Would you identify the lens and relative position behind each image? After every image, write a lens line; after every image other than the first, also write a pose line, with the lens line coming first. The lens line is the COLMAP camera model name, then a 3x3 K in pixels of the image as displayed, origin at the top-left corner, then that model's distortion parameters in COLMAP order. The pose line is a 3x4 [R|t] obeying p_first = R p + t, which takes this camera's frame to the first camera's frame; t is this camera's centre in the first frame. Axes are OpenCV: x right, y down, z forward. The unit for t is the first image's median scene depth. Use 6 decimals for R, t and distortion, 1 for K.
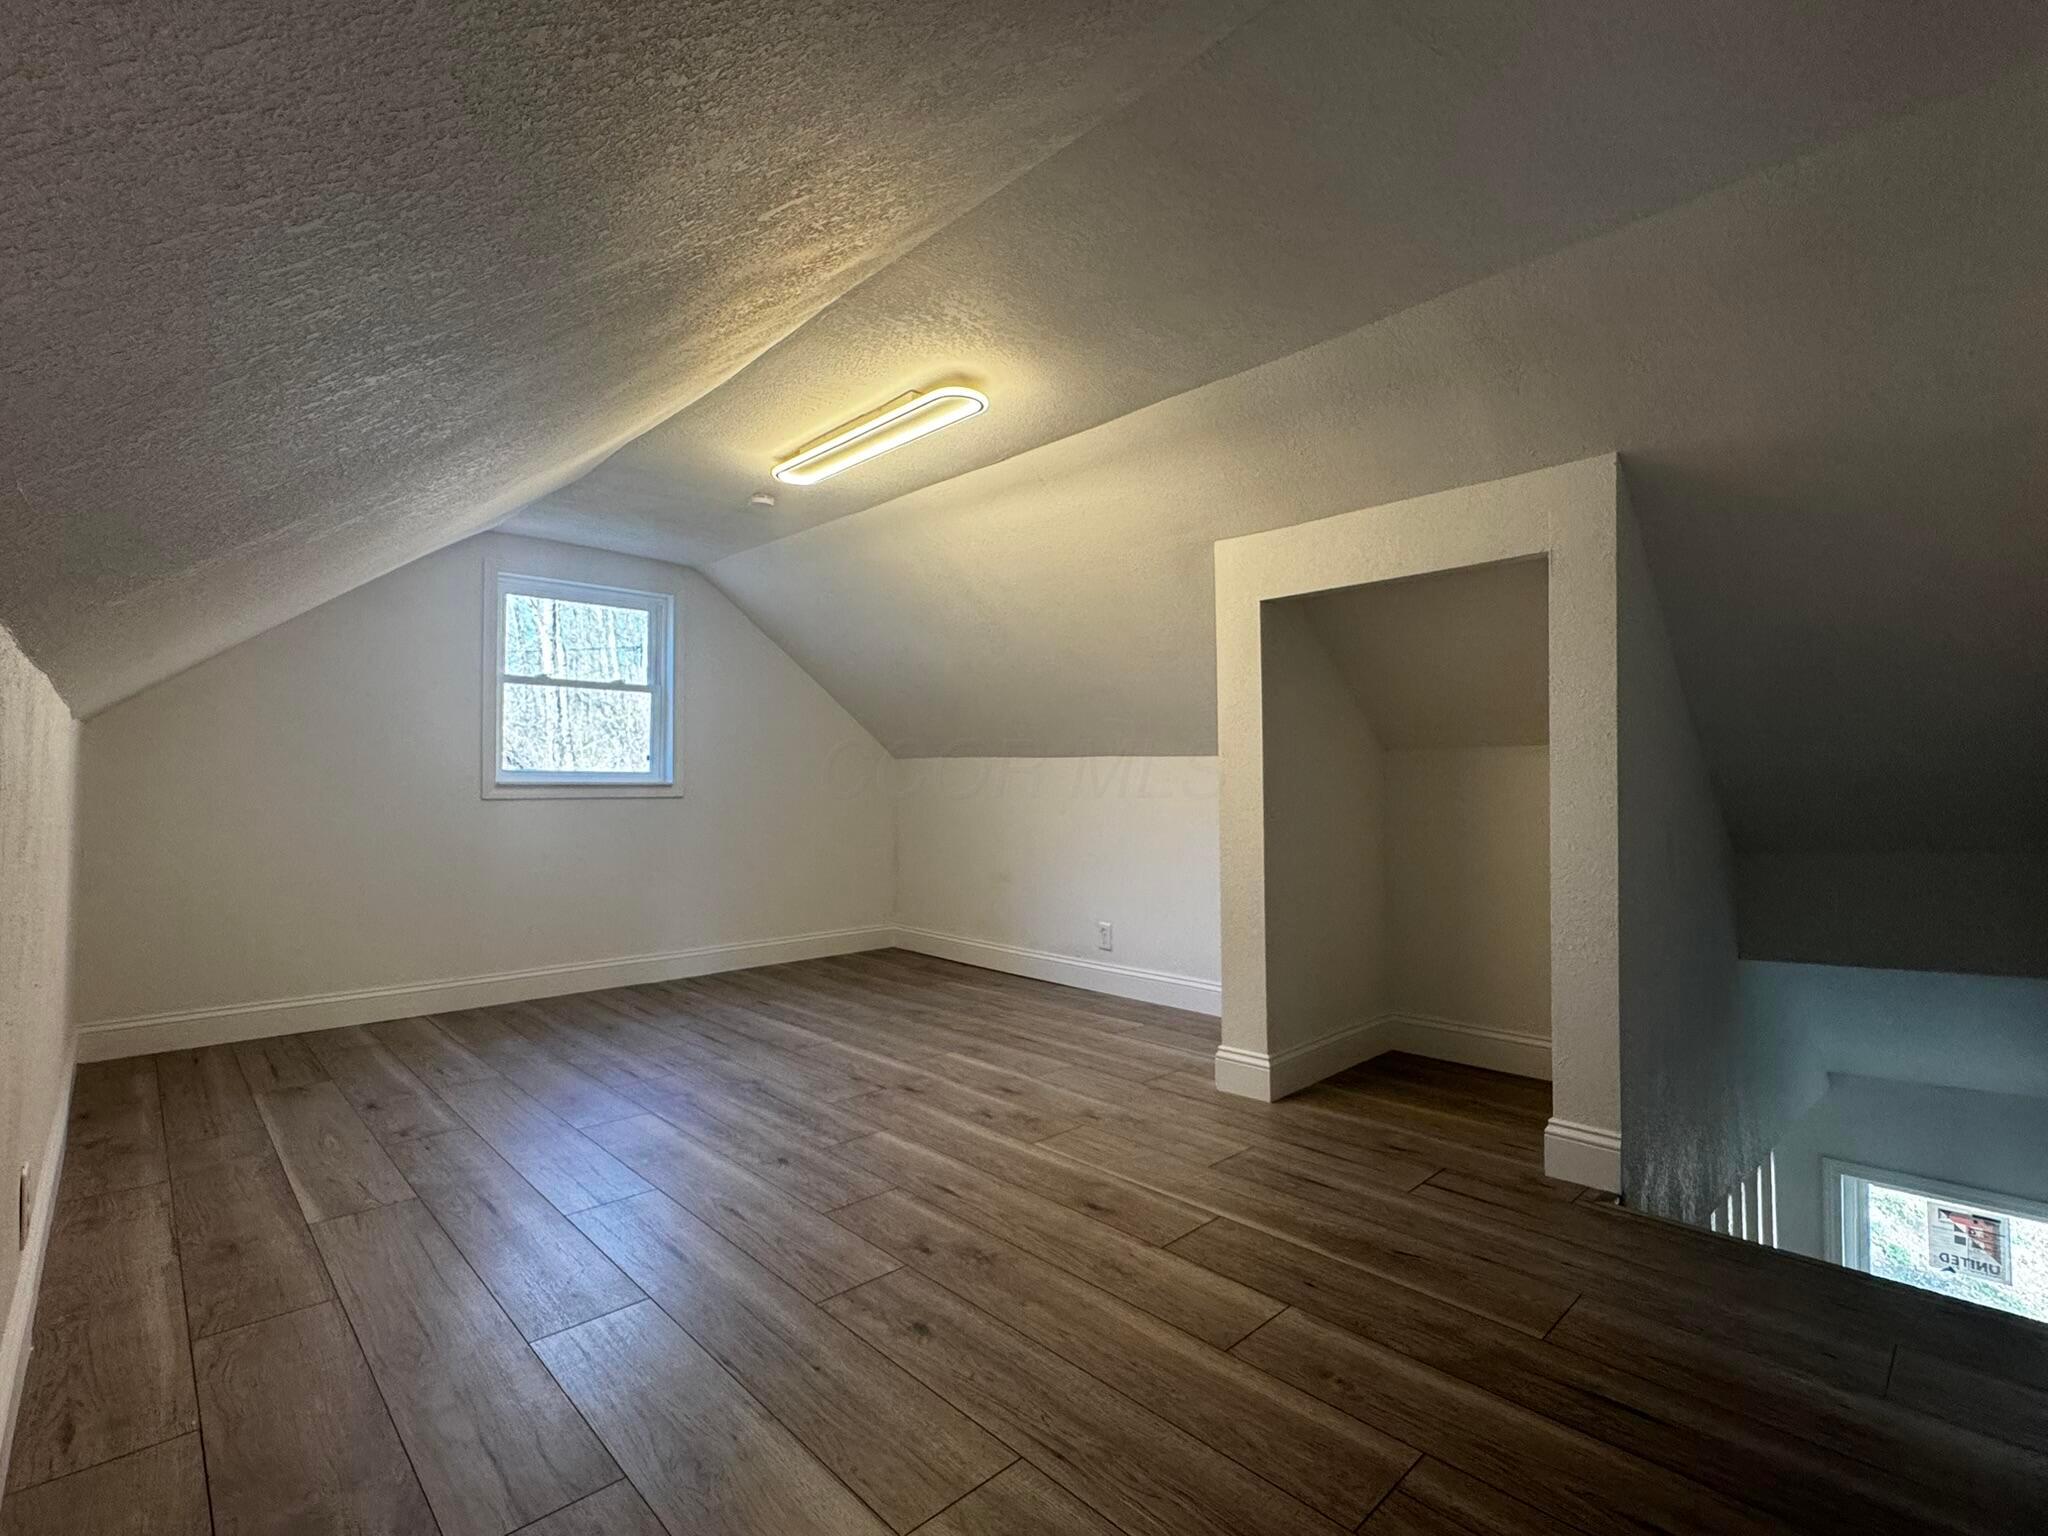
lens RADIAL K [[946.0, 0, 1023.4], [0, 946.0, 772.9], [0, 0, 1]] dist [0.002813, 0.000544]
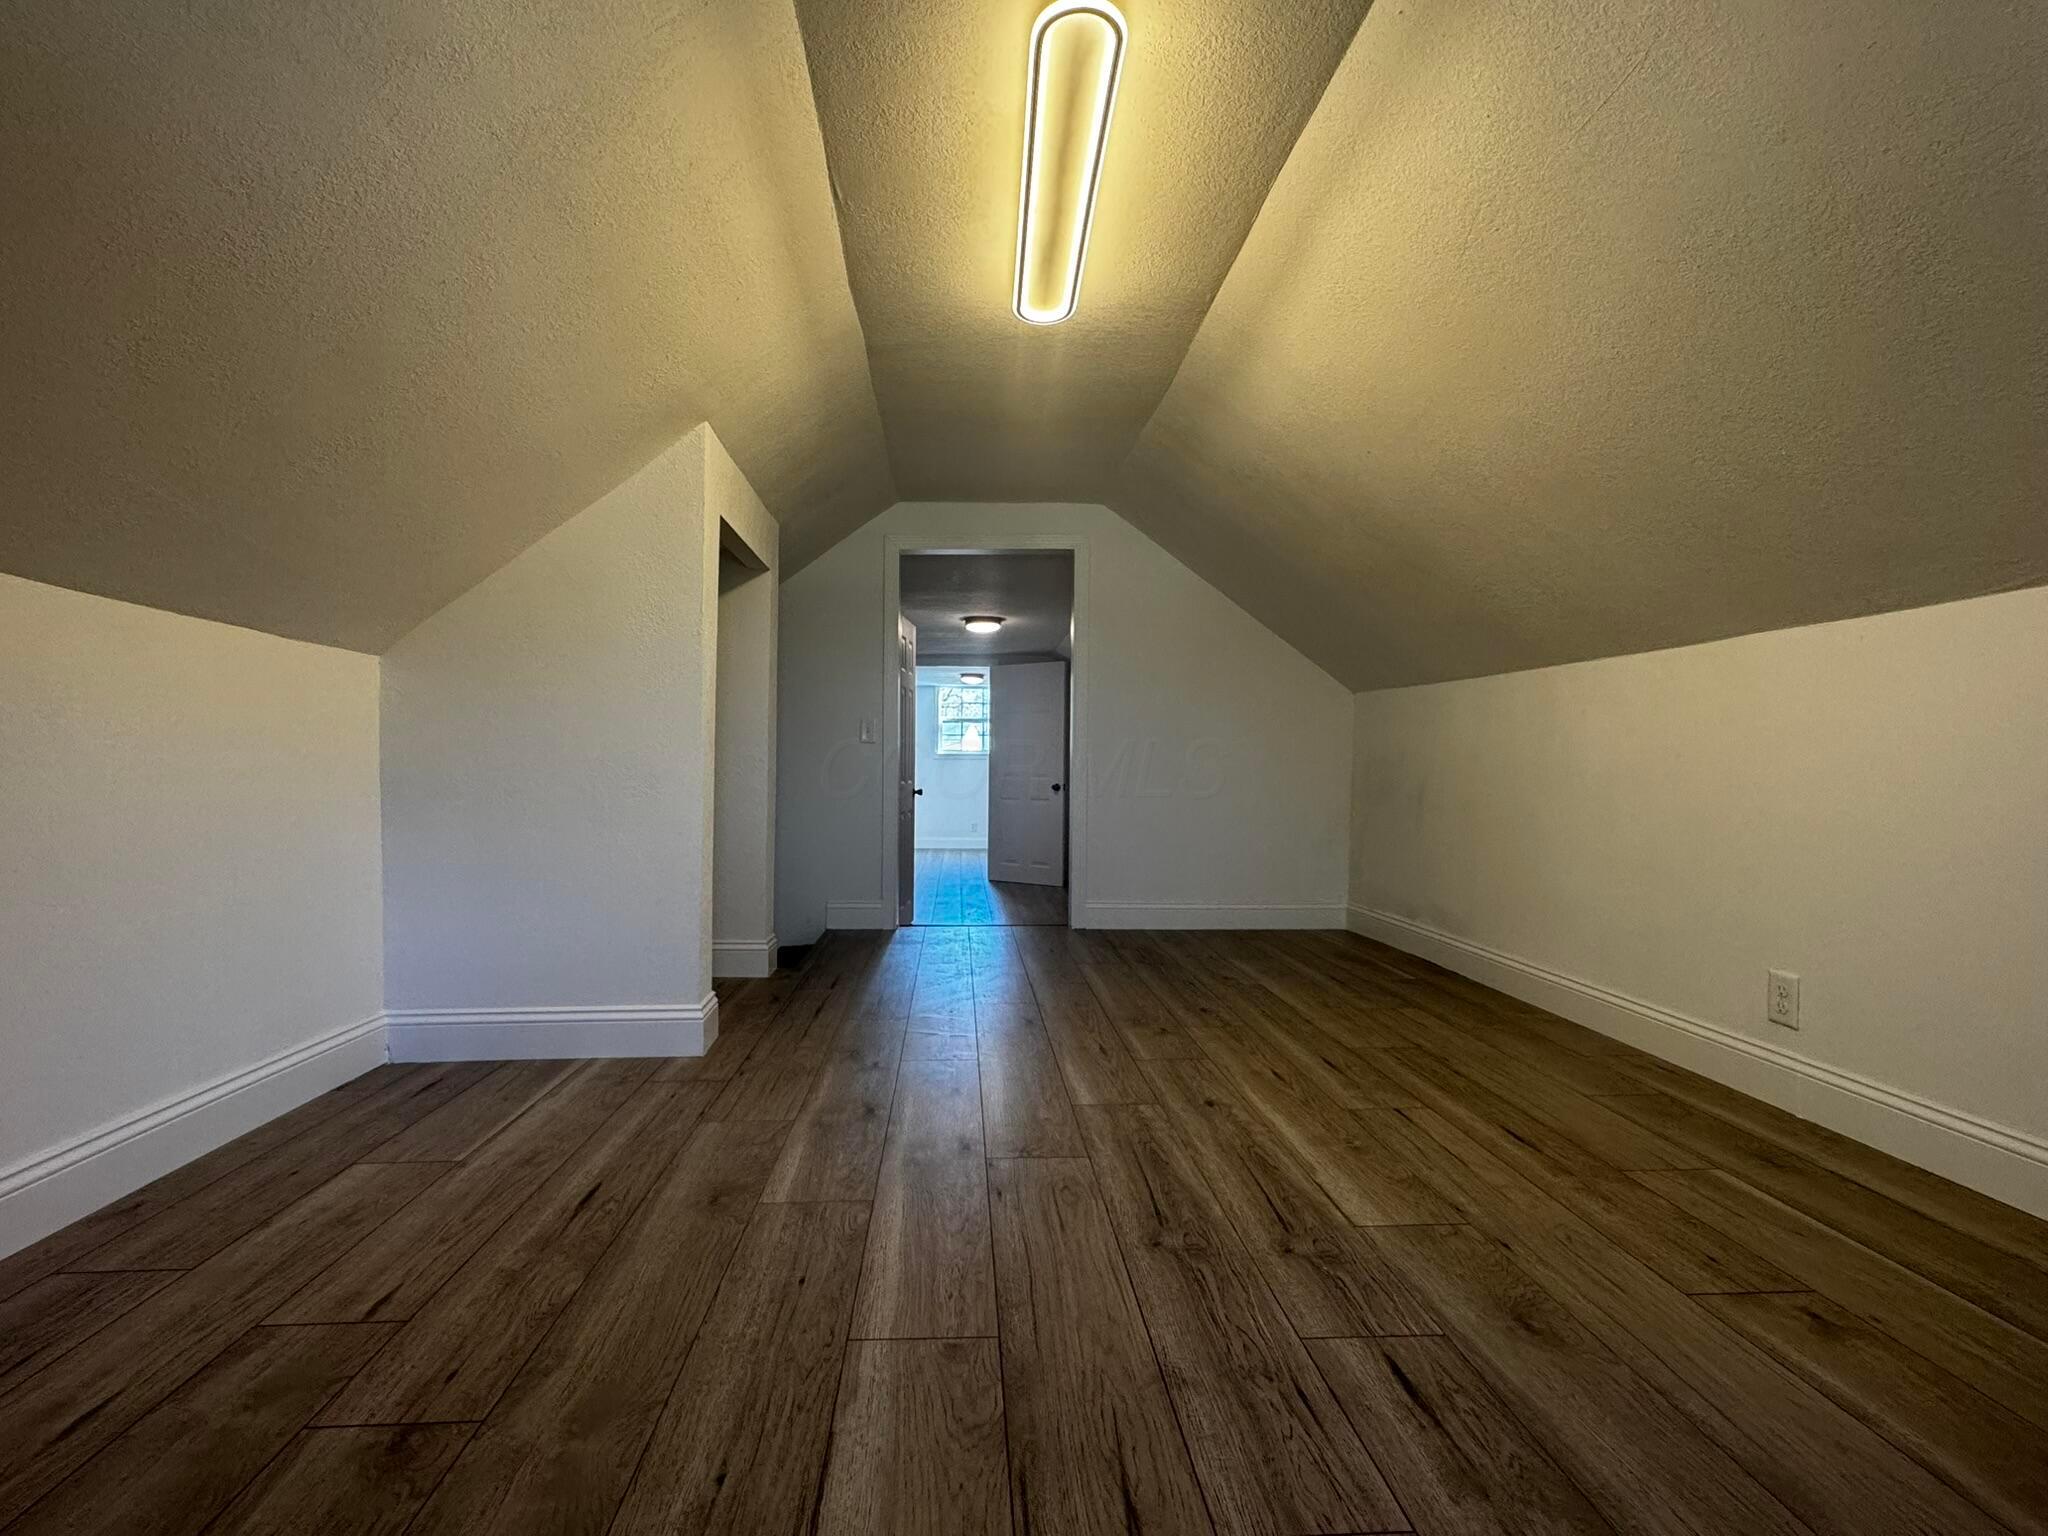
lens RADIAL K [[946.0, 0, 1025.2], [0, 946.0, 766.6], [0, 0, 1]] dist [0.002813, 0.000544]
pose [[-0.769521, -0.002634, 0.638616, -0.608677], [-0.017915, 0.999687, -0.017463, 0.086564], [-0.638370, -0.024879, -0.769327, 1.583229]]
